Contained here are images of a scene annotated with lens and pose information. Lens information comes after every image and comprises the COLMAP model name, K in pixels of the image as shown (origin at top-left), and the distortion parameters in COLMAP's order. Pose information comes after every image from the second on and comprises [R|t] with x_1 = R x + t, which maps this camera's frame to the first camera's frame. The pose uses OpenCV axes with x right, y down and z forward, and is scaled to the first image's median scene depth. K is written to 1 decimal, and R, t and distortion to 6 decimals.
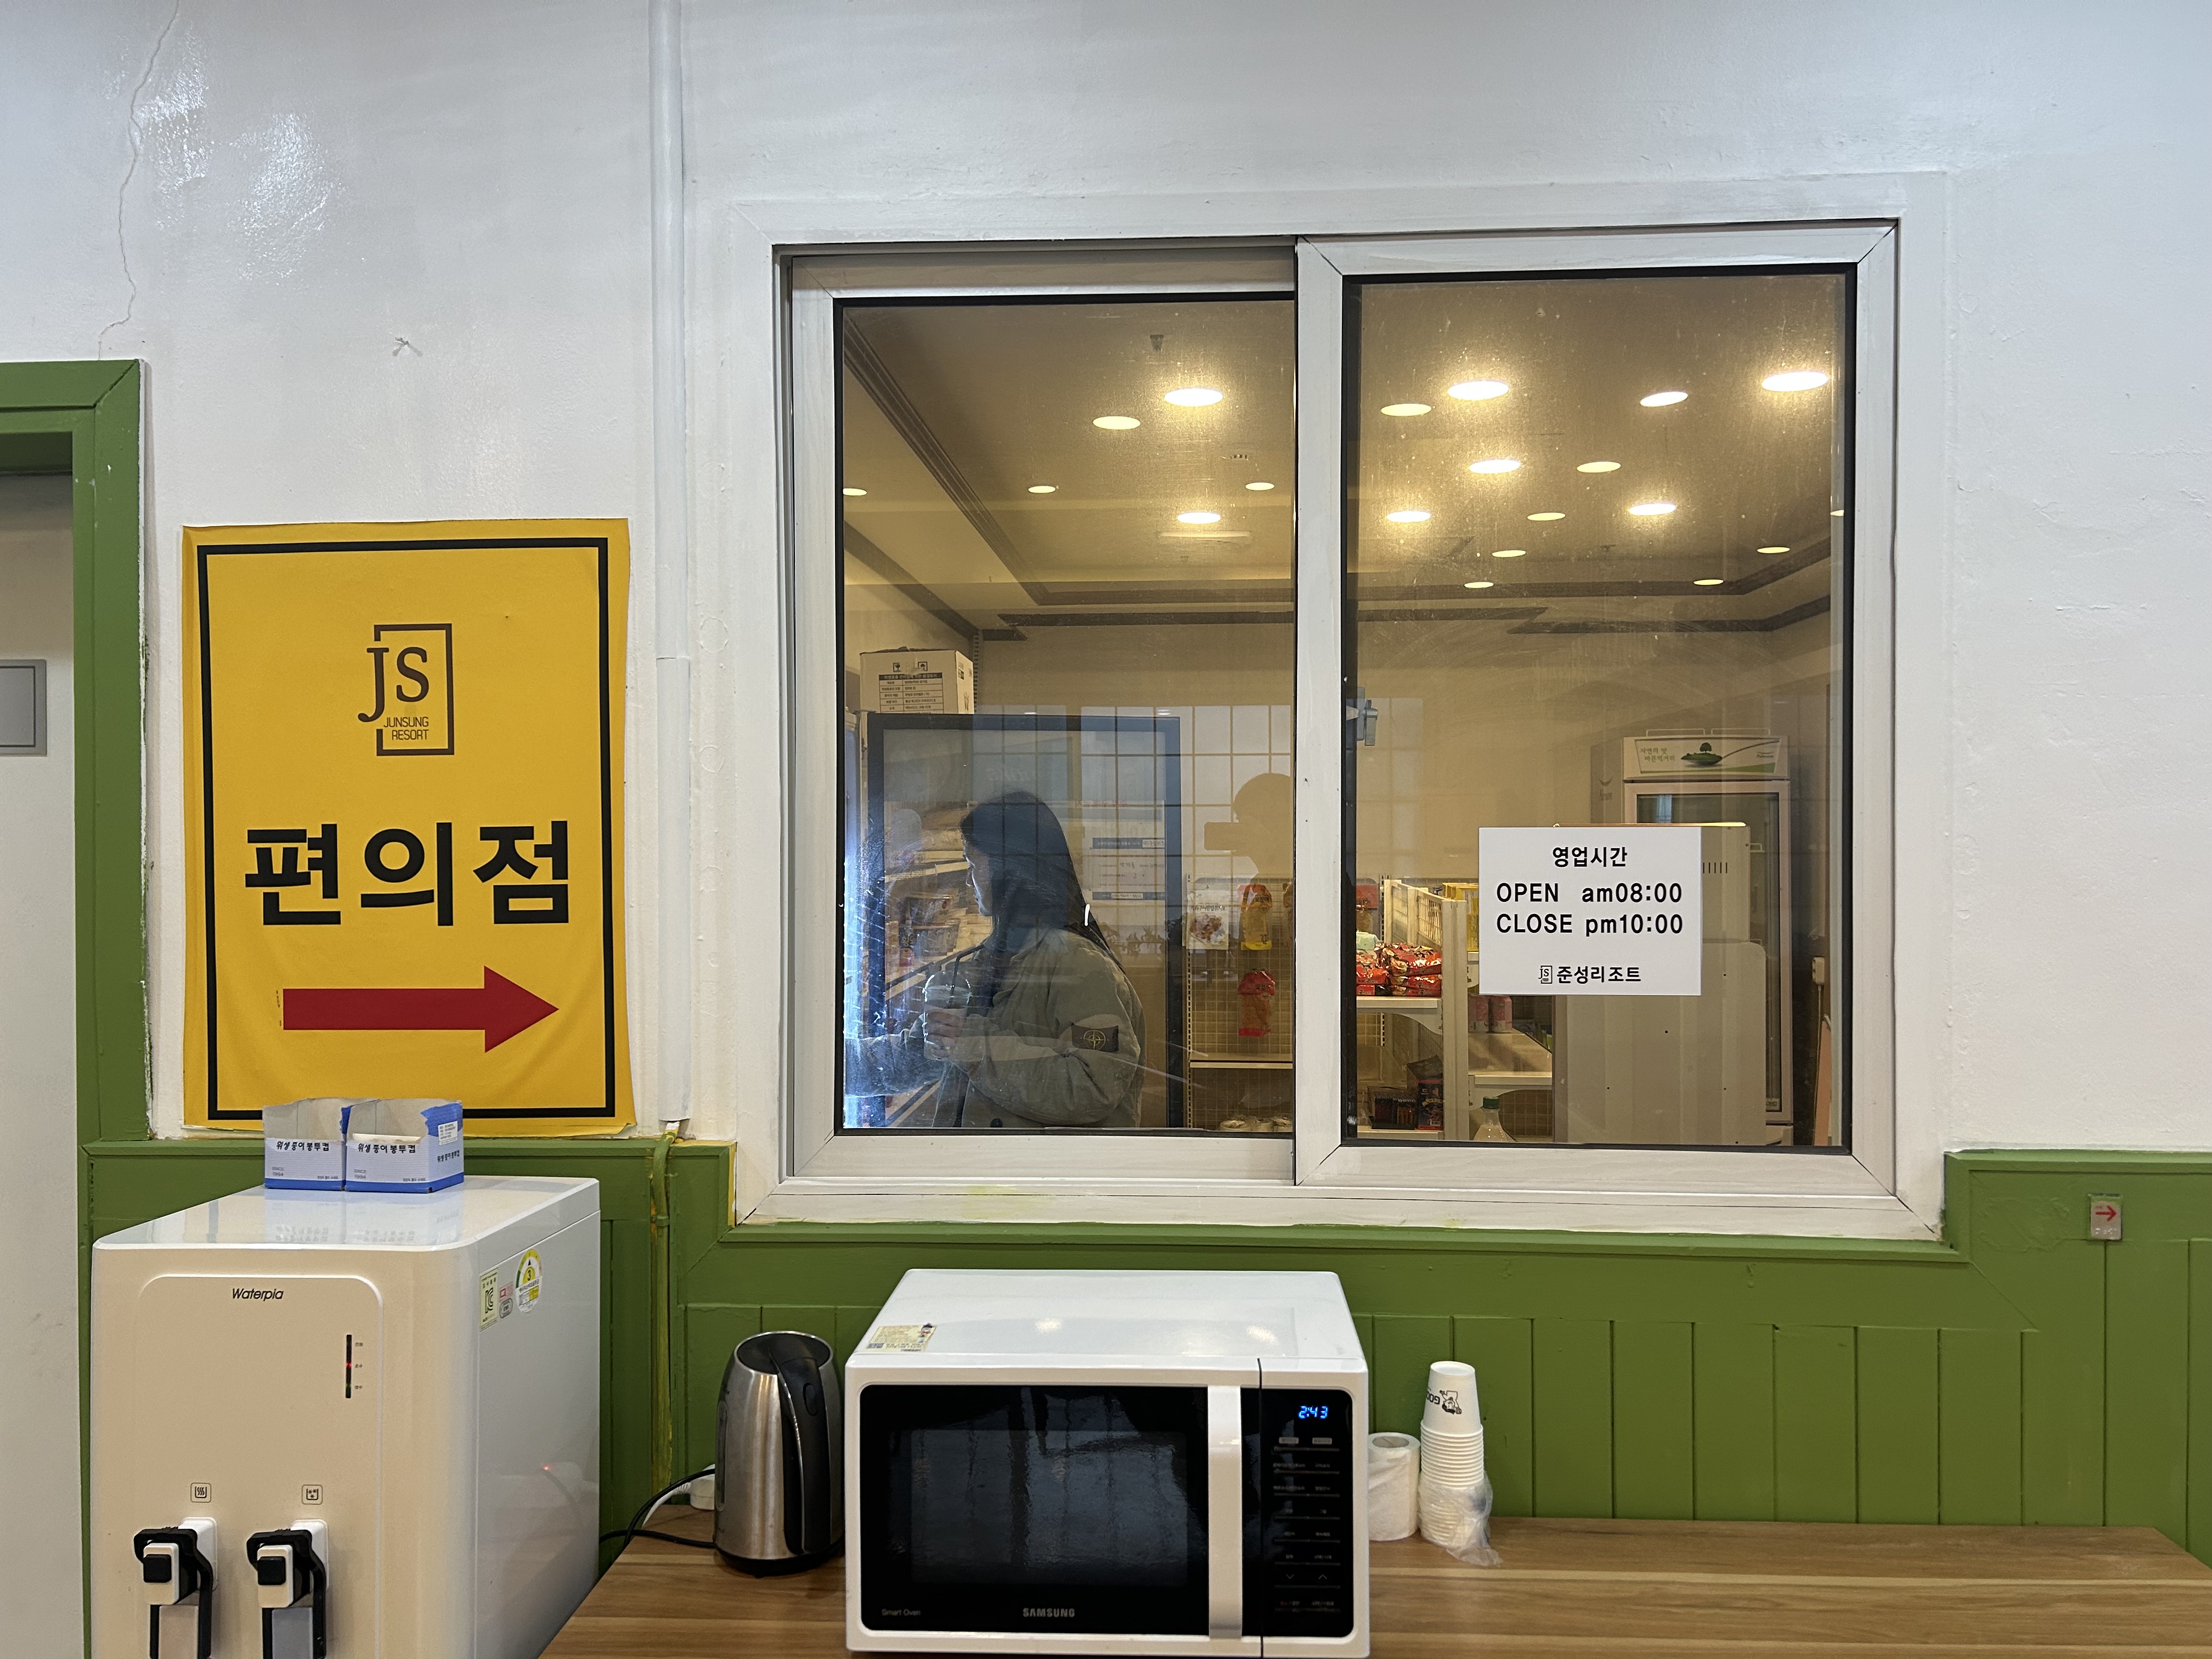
lens RADIAL K [[1671.4, 0, 1108.6], [0, 1671.4, 833.1], [0, 0, 1]] dist [0.059075, -0.062299]
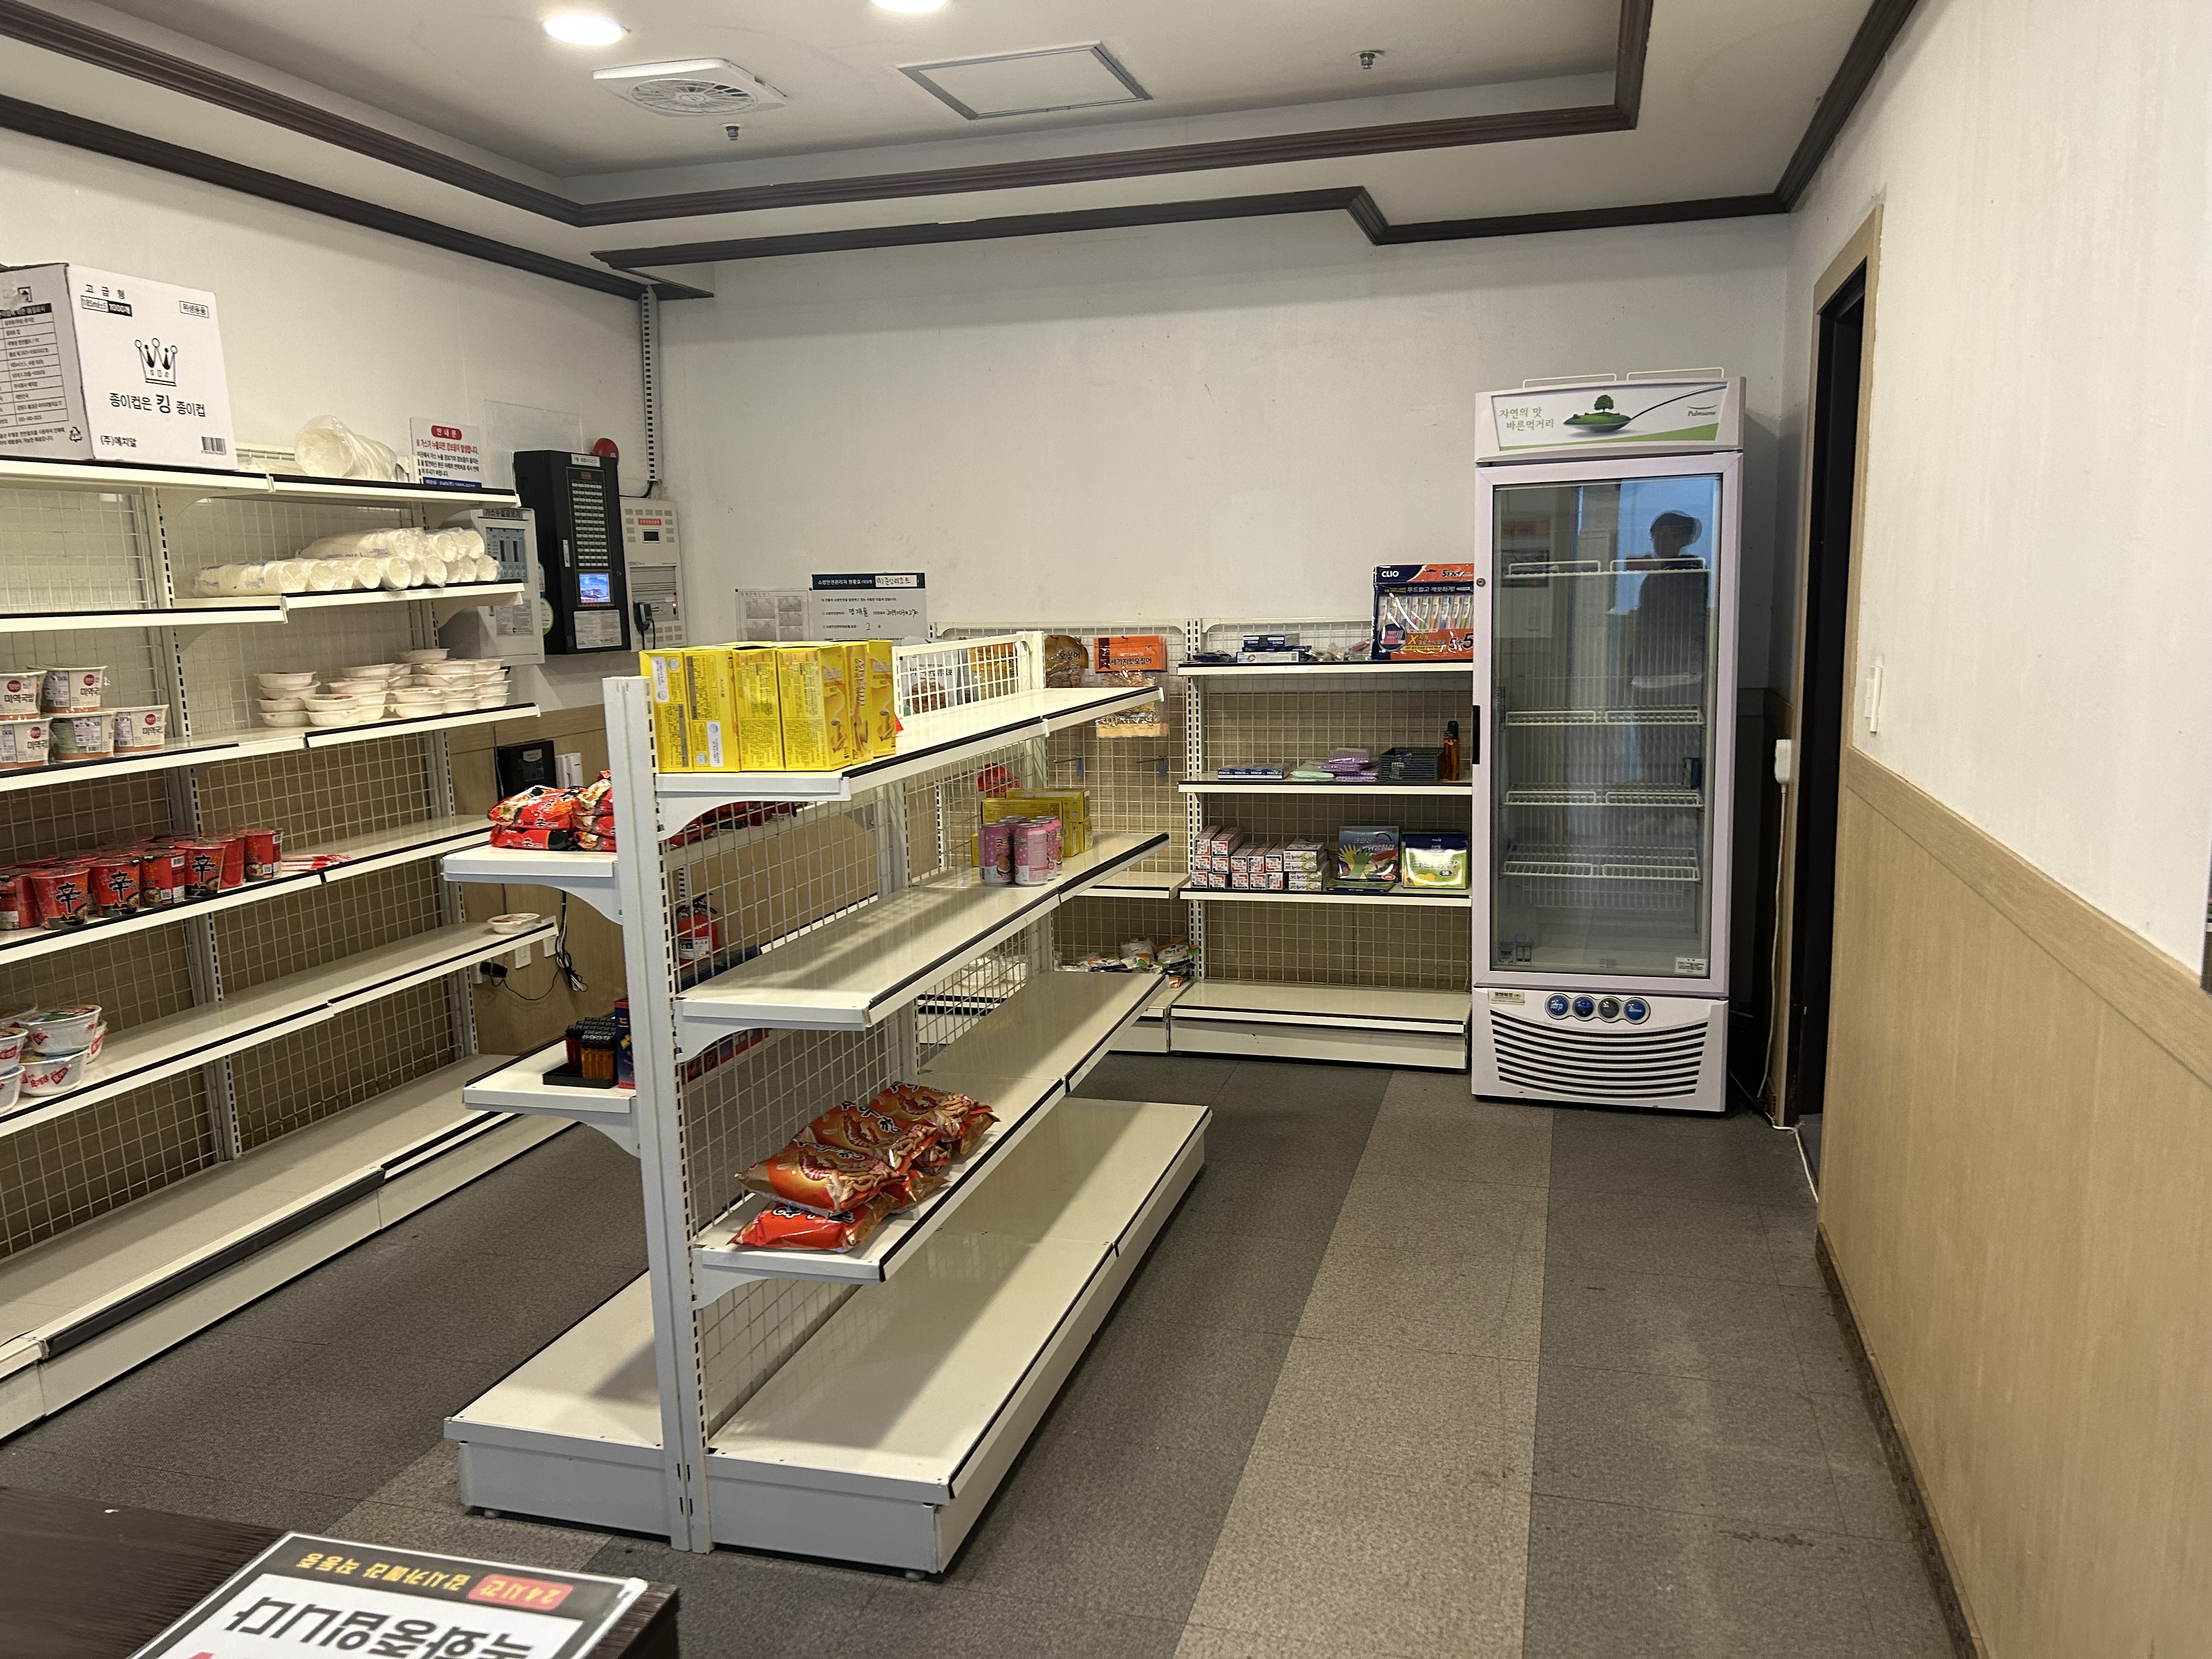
lens RADIAL K [[1671.4, 0, 1121.5], [0, 1671.4, 846.8], [0, 0, 1]] dist [0.059075, -0.062299]
pose [[0.978145, 0.009413, -0.207710, 0.311771], [0.023317, 0.987708, 0.154563, 0.010570], [0.206612, -0.156029, 0.965902, 0.338760]]
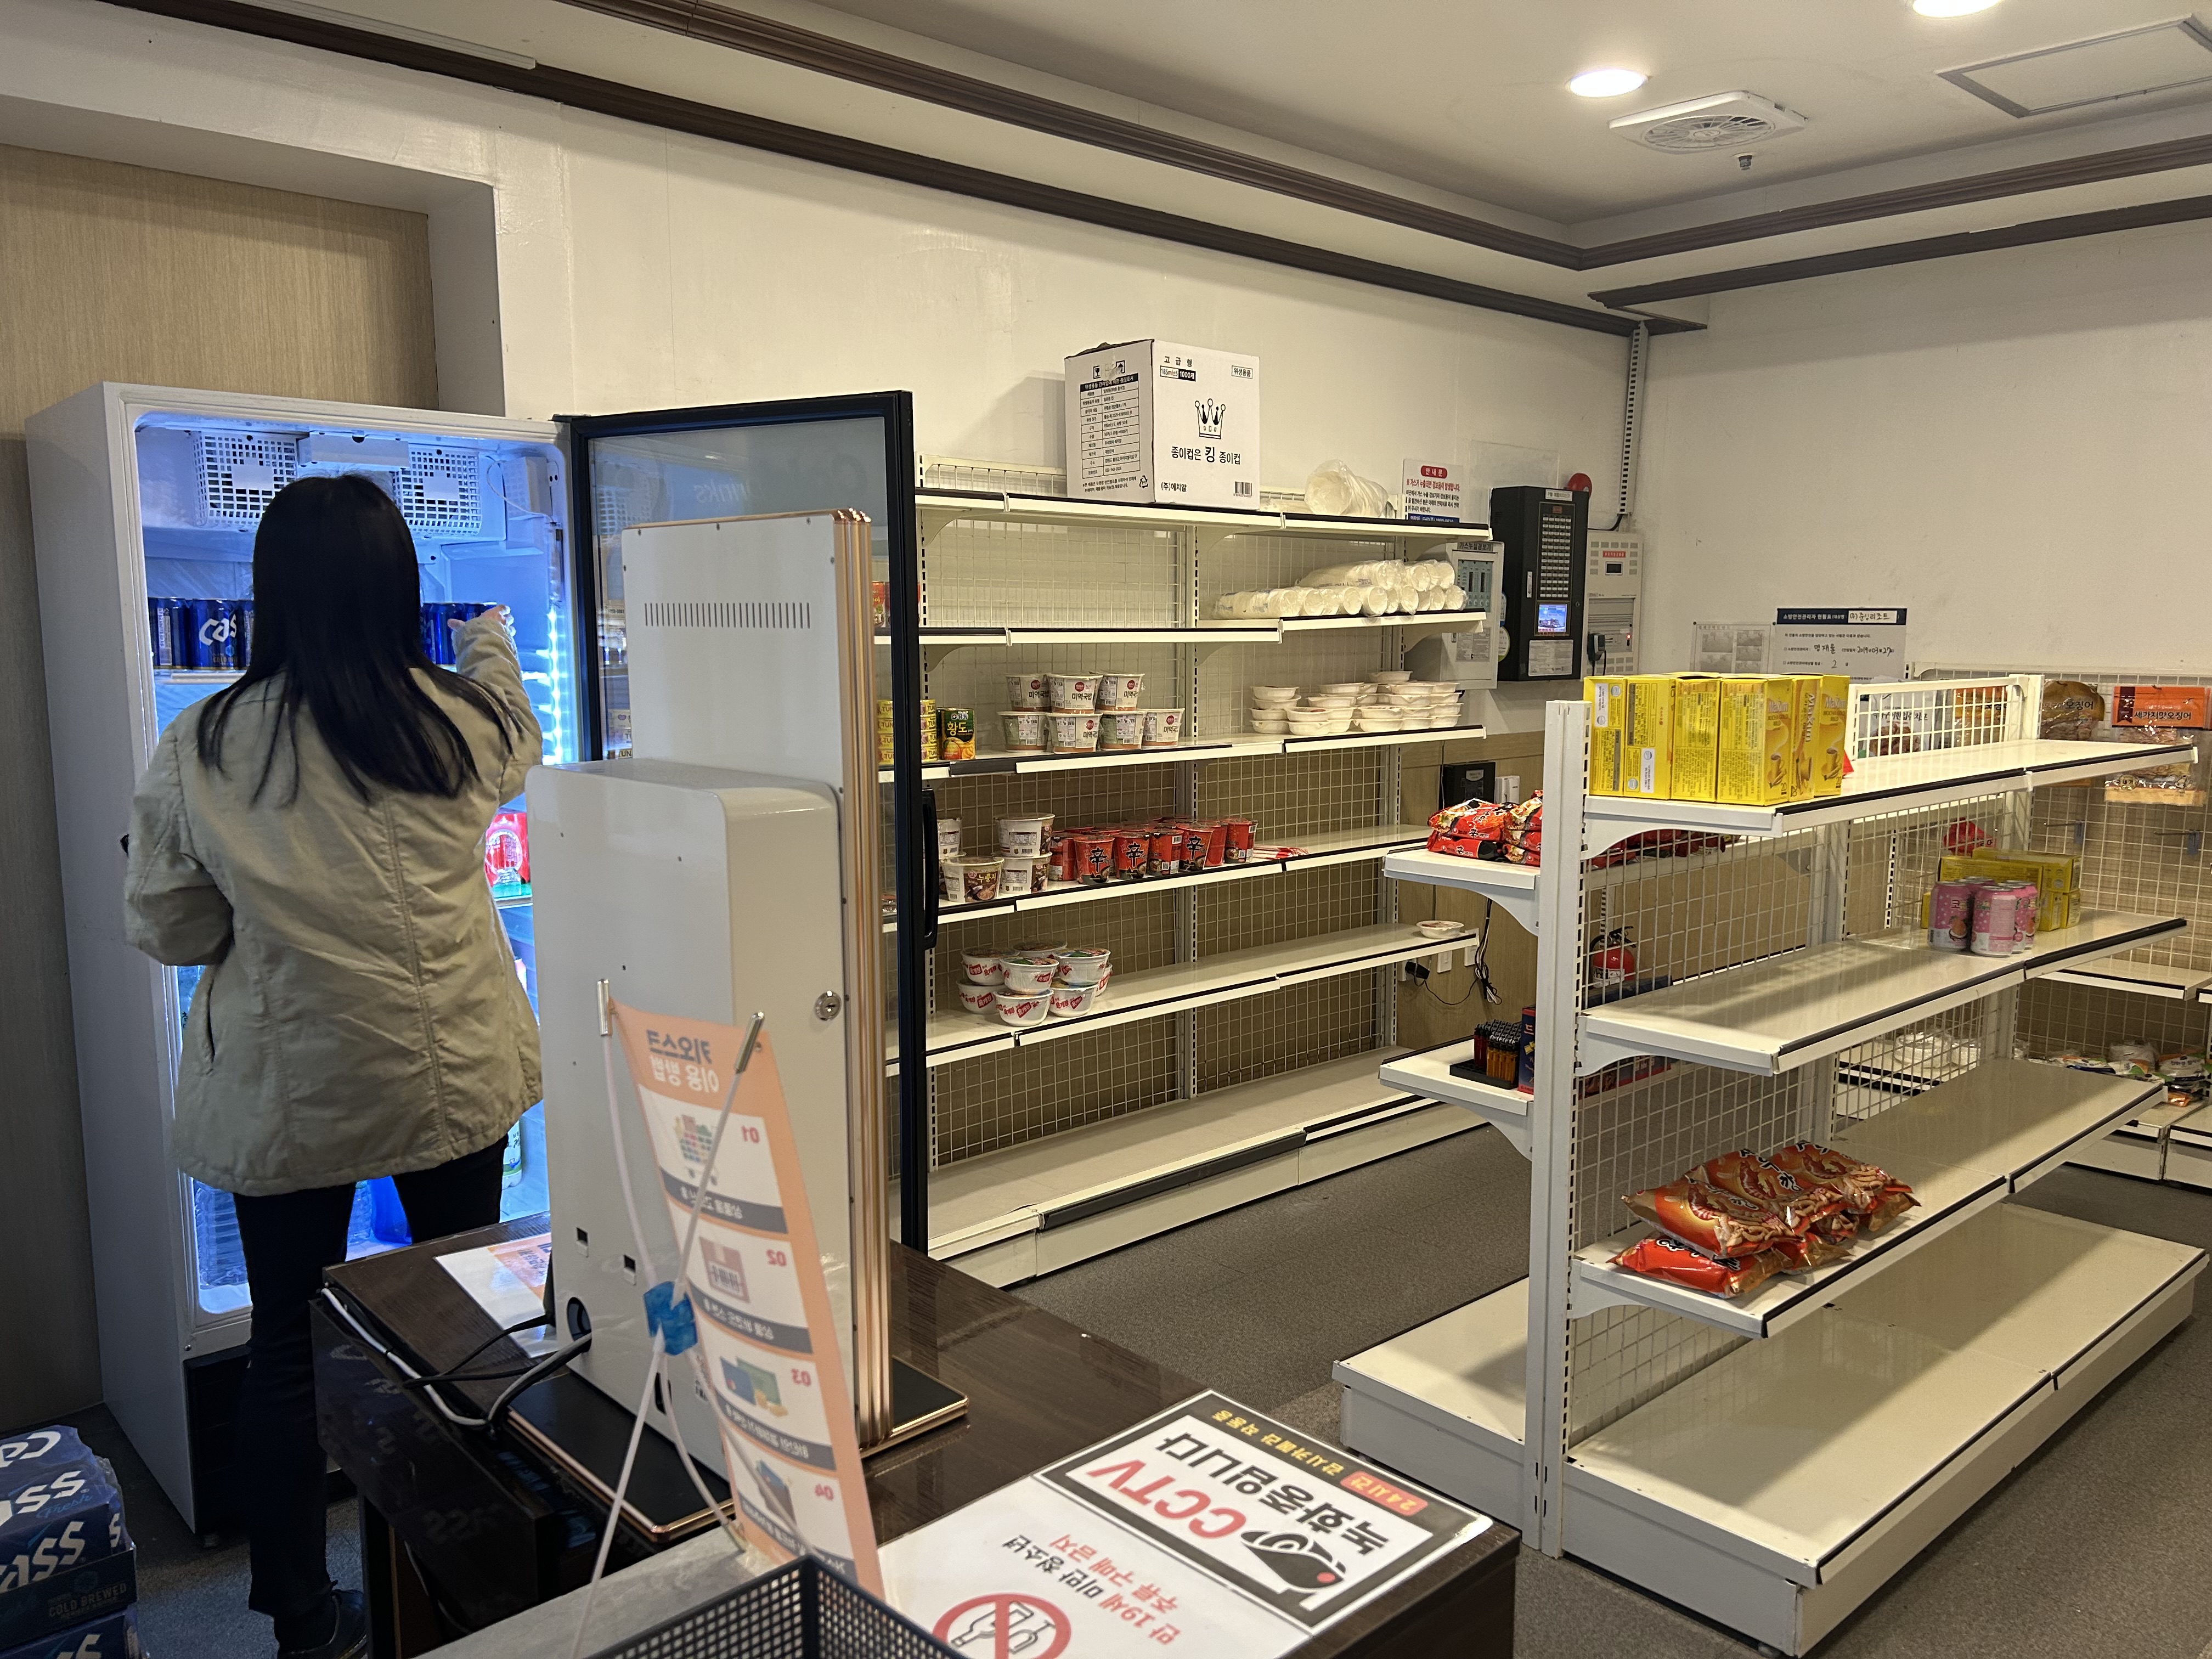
lens RADIAL K [[1671.4, 0, 1088.3], [0, 1671.4, 847.4], [0, 0, 1]] dist [0.059075, -0.062299]
pose [[0.713572, 0.097104, -0.693819, 0.318393], [-0.007048, 0.991293, 0.131489, 0.011349], [0.700546, -0.088937, 0.708043, 0.328537]]
